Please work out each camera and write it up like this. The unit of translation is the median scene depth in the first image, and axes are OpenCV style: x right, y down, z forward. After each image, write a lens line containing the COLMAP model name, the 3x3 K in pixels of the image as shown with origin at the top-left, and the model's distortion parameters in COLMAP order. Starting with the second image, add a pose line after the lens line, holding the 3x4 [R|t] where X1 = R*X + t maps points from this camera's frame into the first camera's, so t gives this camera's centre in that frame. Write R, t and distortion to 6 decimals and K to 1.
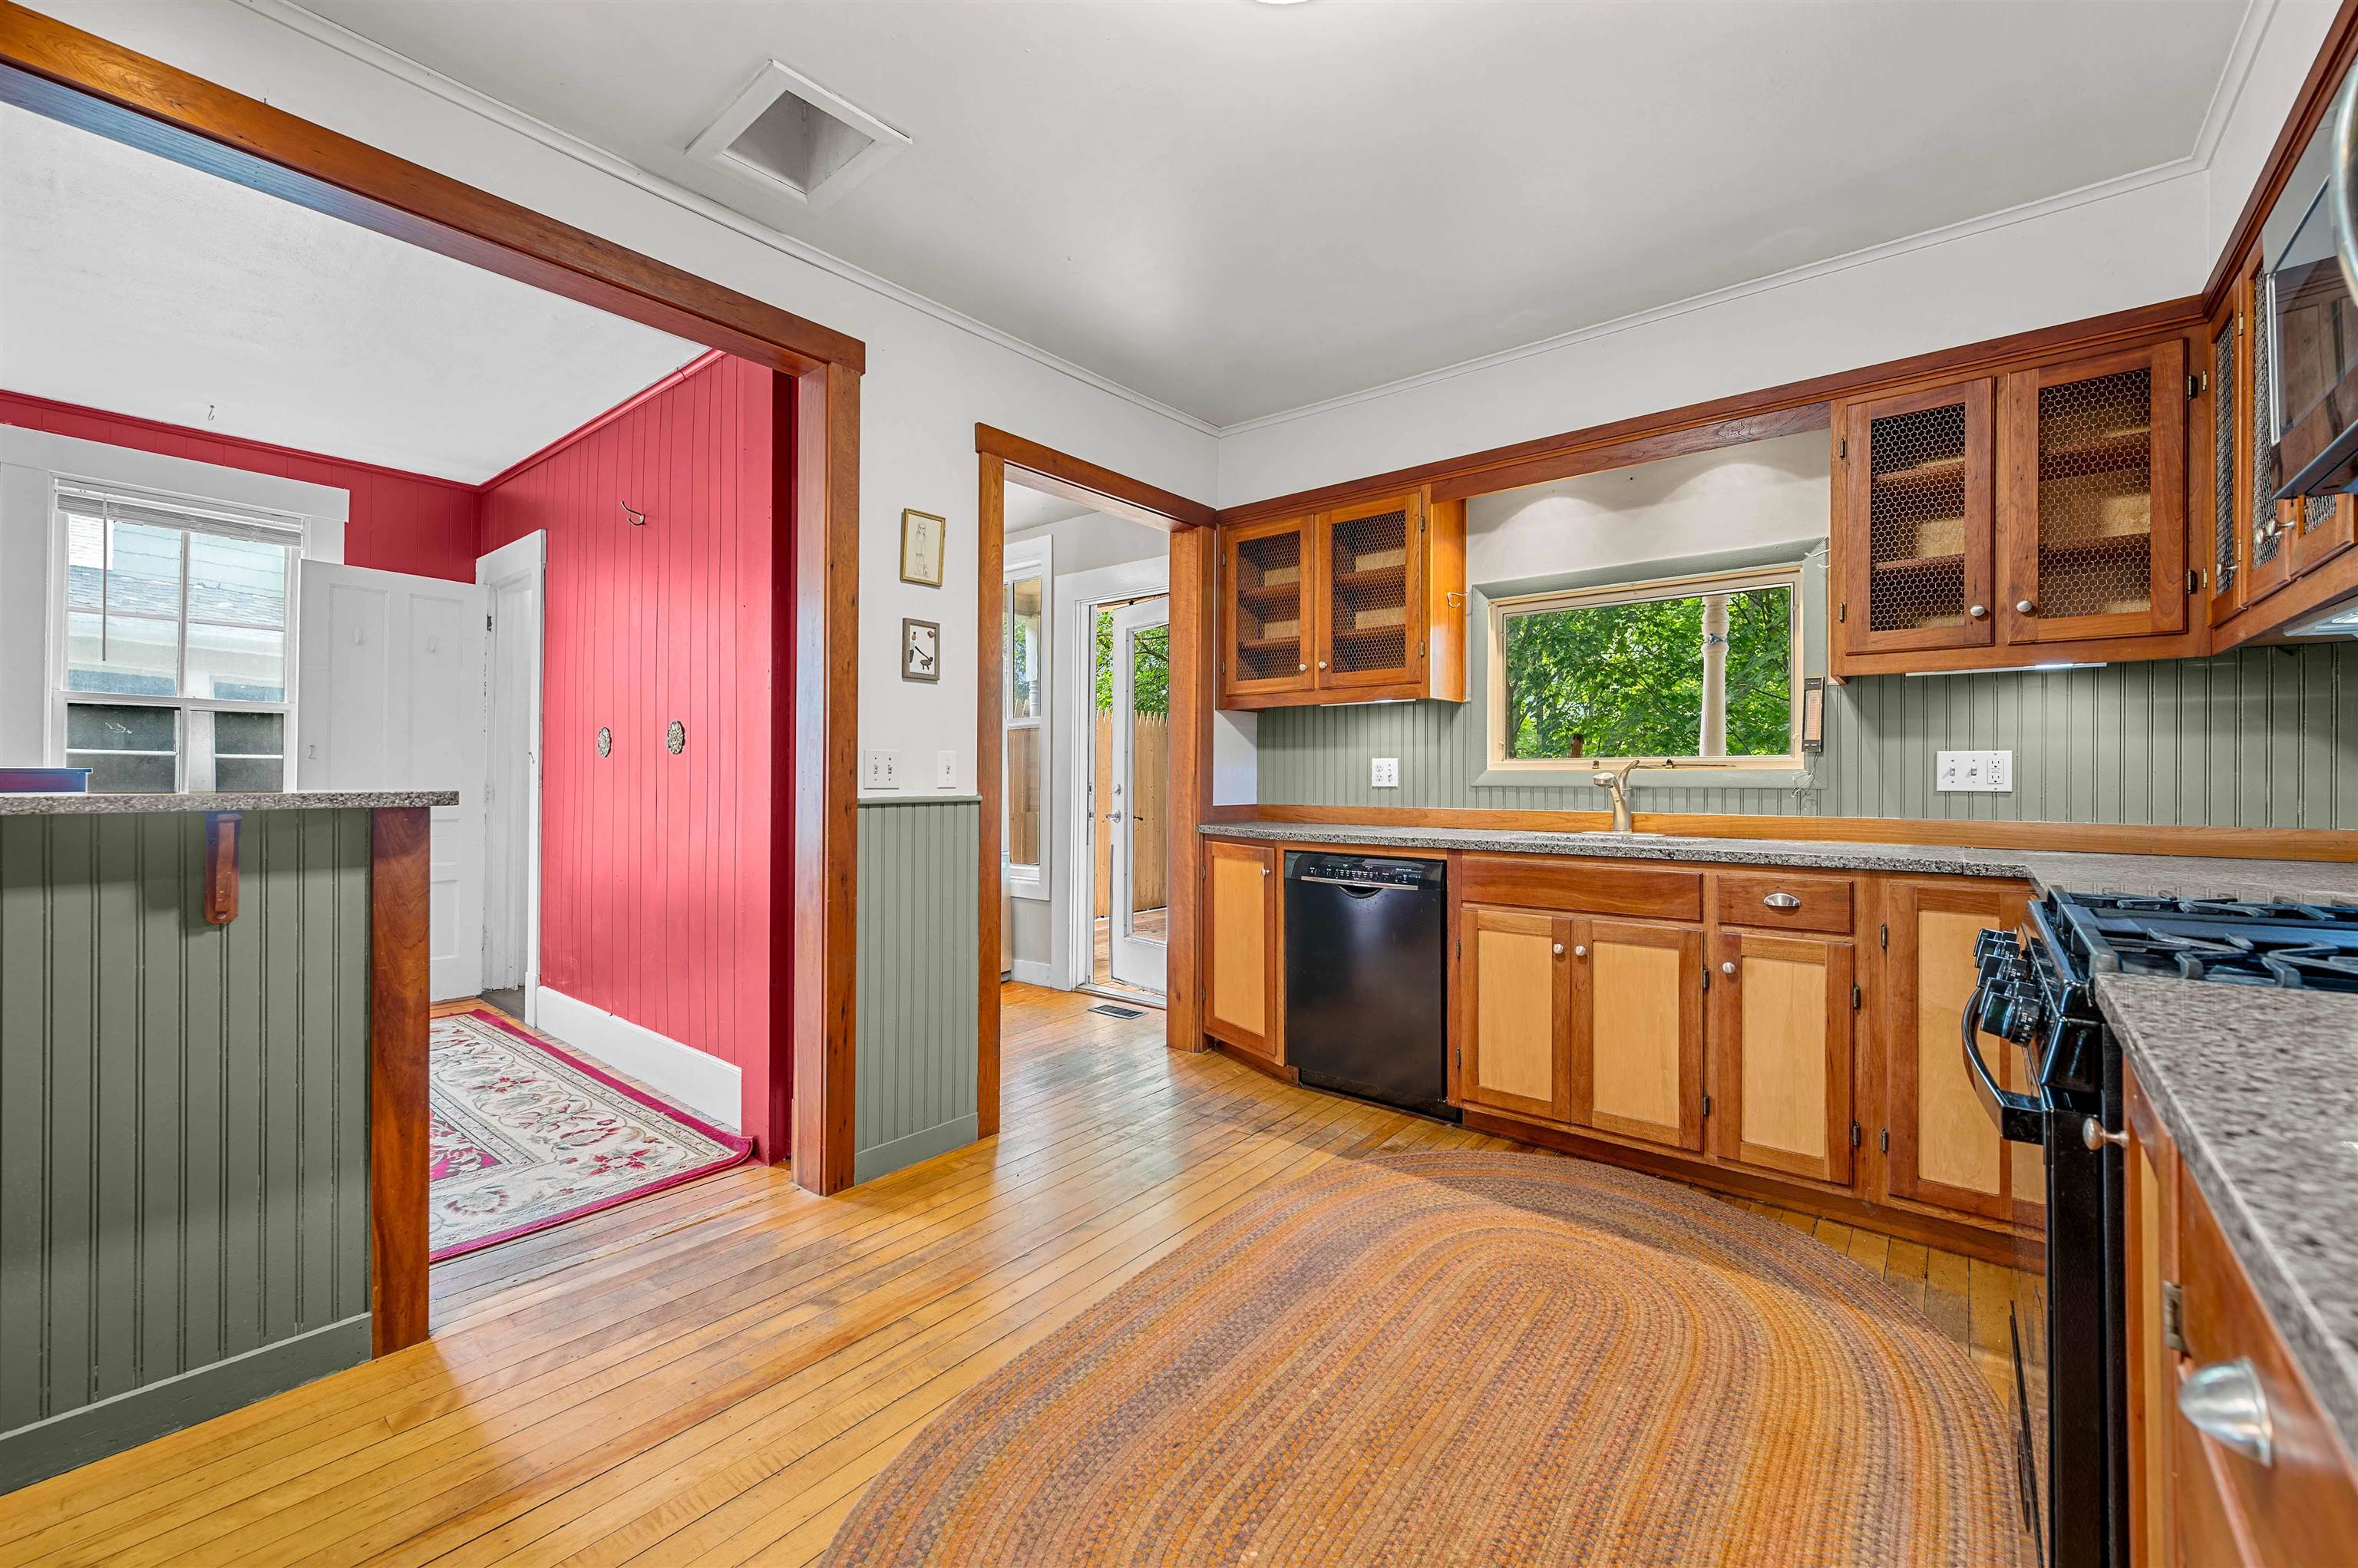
lens RADIAL K [[947.9, 0, 1178.1], [0, 947.9, 773.3], [0, 0, 1]] dist [-0.000662, -0.000201]
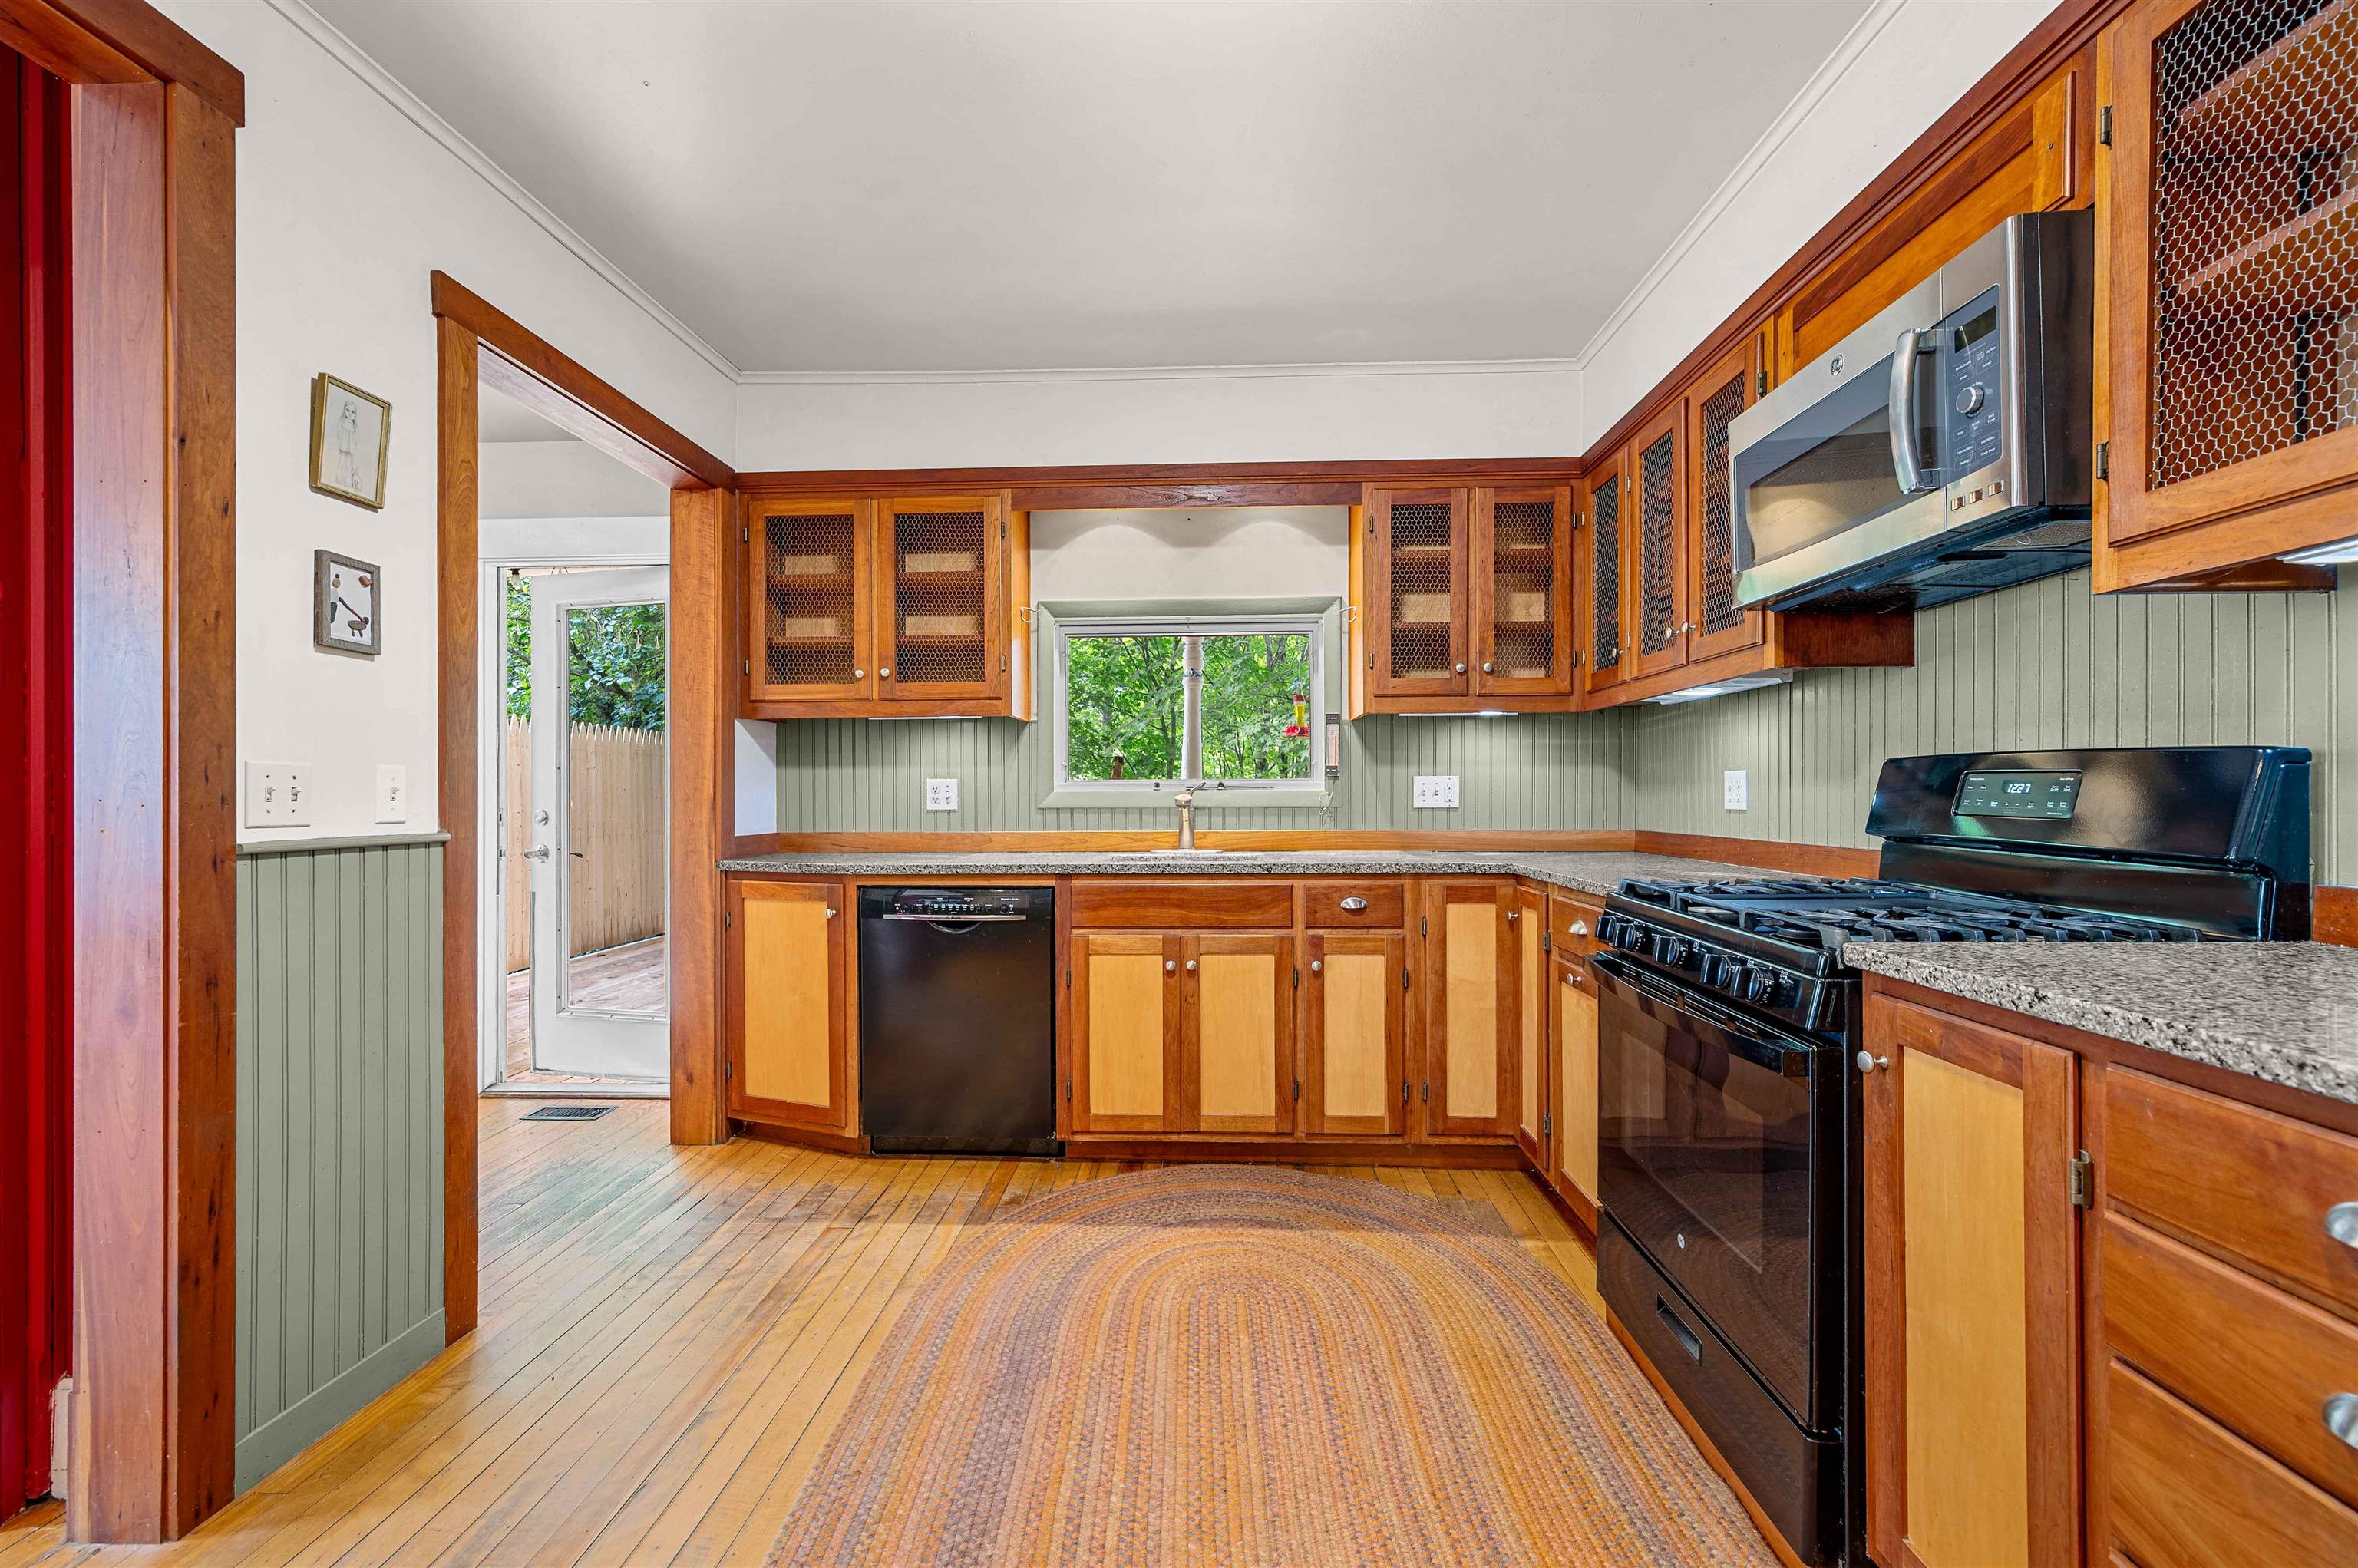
lens RADIAL K [[962.0, 0, 1179.2], [0, 962.0, 798.6], [0, 0, 1]] dist [0.000057, -0.000158]
pose [[0.798991, -0.007351, 0.601298, -0.215473], [0.003319, 0.999964, 0.007816, -0.004397], [-0.601333, -0.004249, 0.798987, 0.157818]]
